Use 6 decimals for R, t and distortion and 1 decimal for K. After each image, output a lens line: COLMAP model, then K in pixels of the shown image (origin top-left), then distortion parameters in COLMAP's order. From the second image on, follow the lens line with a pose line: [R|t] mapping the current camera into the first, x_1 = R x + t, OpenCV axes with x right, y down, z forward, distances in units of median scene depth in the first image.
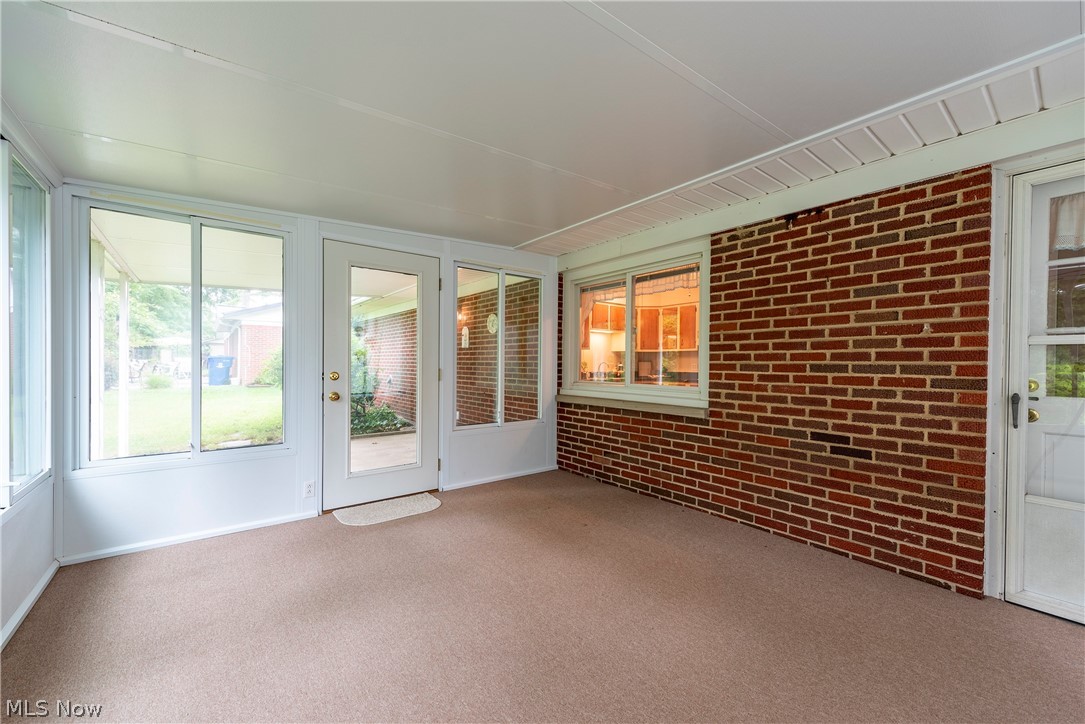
lens RADIAL K [[424.1, 0, 540.8], [0, 424.1, 365.8], [0, 0, 1]] dist [0.000395, -0.000083]
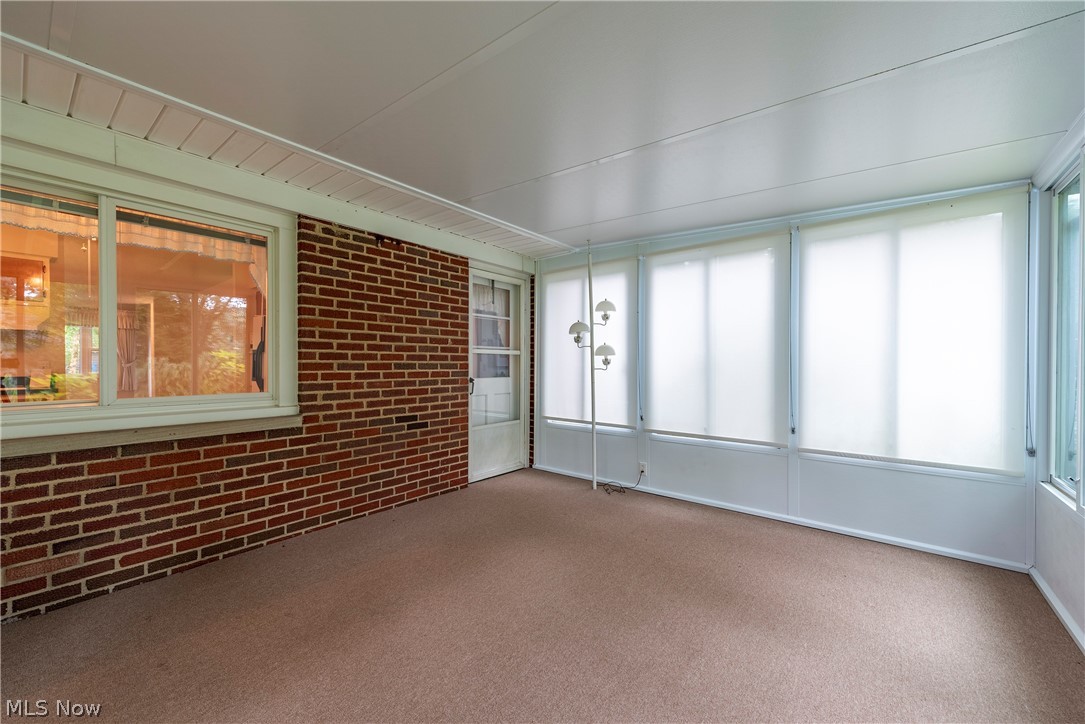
lens RADIAL K [[424.1, 0, 540.8], [0, 424.1, 365.8], [0, 0, 1]] dist [0.000395, -0.000083]
pose [[-0.229812, -0.012649, 0.973153, -0.658179], [0.002096, 0.999907, 0.013492, -0.011503], [-0.973233, 0.005140, -0.229764, 0.839729]]
